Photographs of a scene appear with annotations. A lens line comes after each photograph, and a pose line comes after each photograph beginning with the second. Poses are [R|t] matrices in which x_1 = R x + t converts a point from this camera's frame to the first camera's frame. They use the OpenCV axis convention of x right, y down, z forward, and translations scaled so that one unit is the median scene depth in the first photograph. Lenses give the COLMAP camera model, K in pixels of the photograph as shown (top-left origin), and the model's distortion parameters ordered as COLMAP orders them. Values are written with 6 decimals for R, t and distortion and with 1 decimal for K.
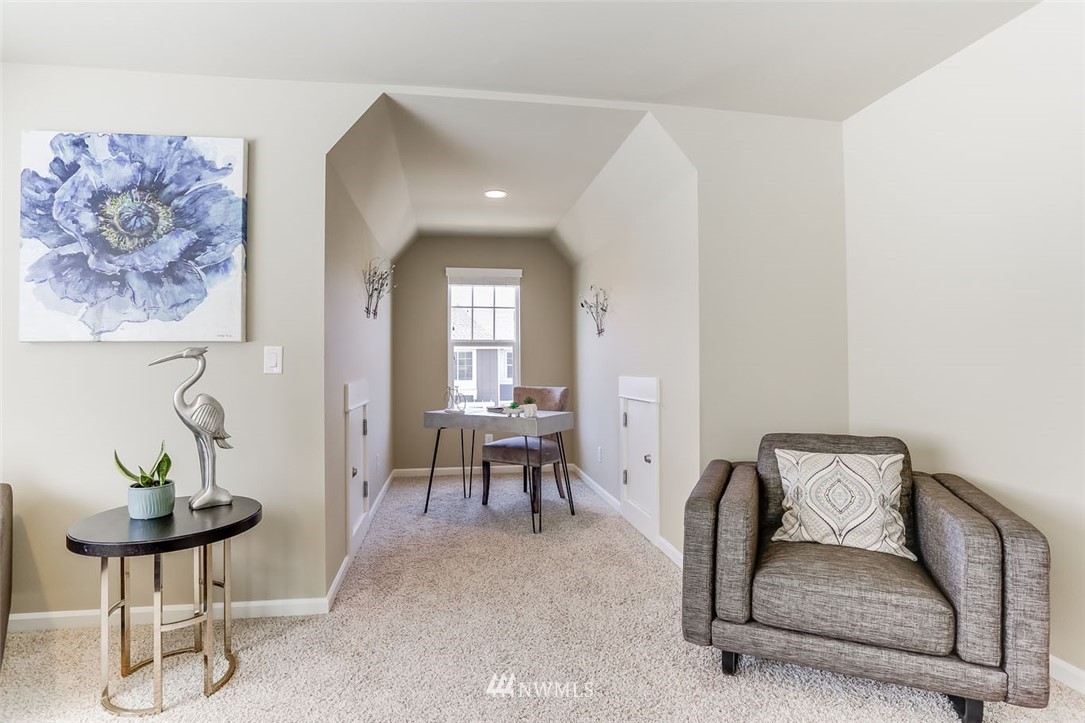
lens RADIAL K [[528.8, 0, 526.9], [0, 528.8, 348.4], [0, 0, 1]] dist [-0.030770, 0.005840]
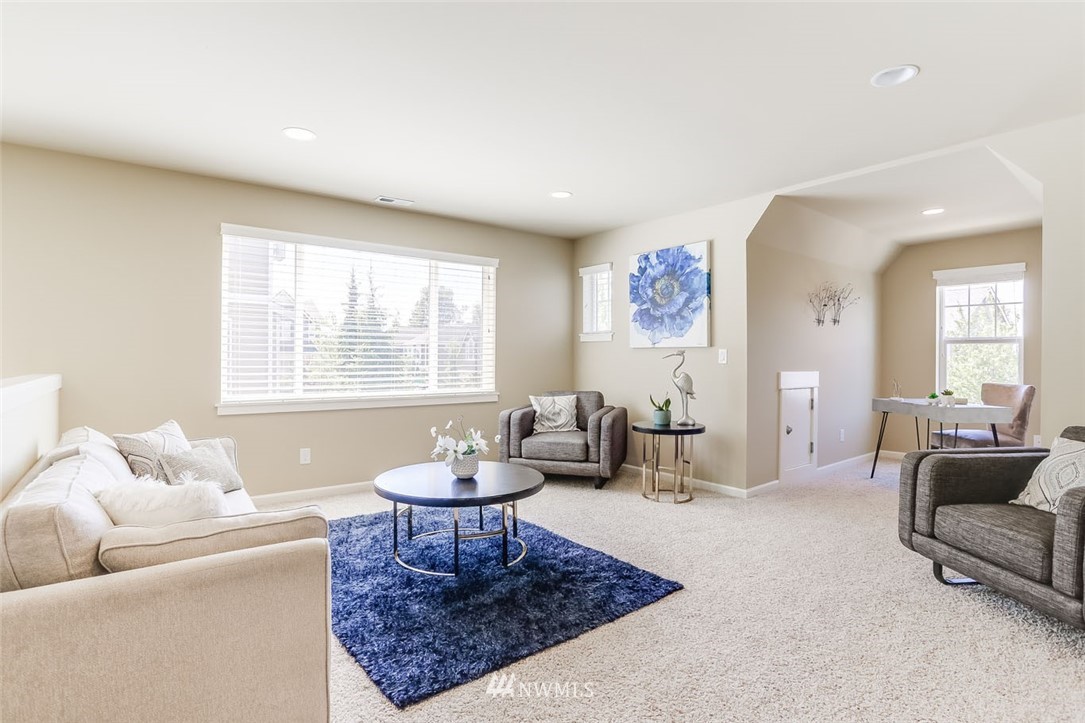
lens RADIAL K [[528.8, 0, 542.2], [0, 528.8, 359.4], [0, 0, 1]] dist [-0.030770, 0.005840]
pose [[0.491667, 0.010768, -0.870717, 0.876745], [0.014891, 0.999673, 0.020771, -0.016582], [0.870656, -0.023178, 0.491346, -0.503468]]
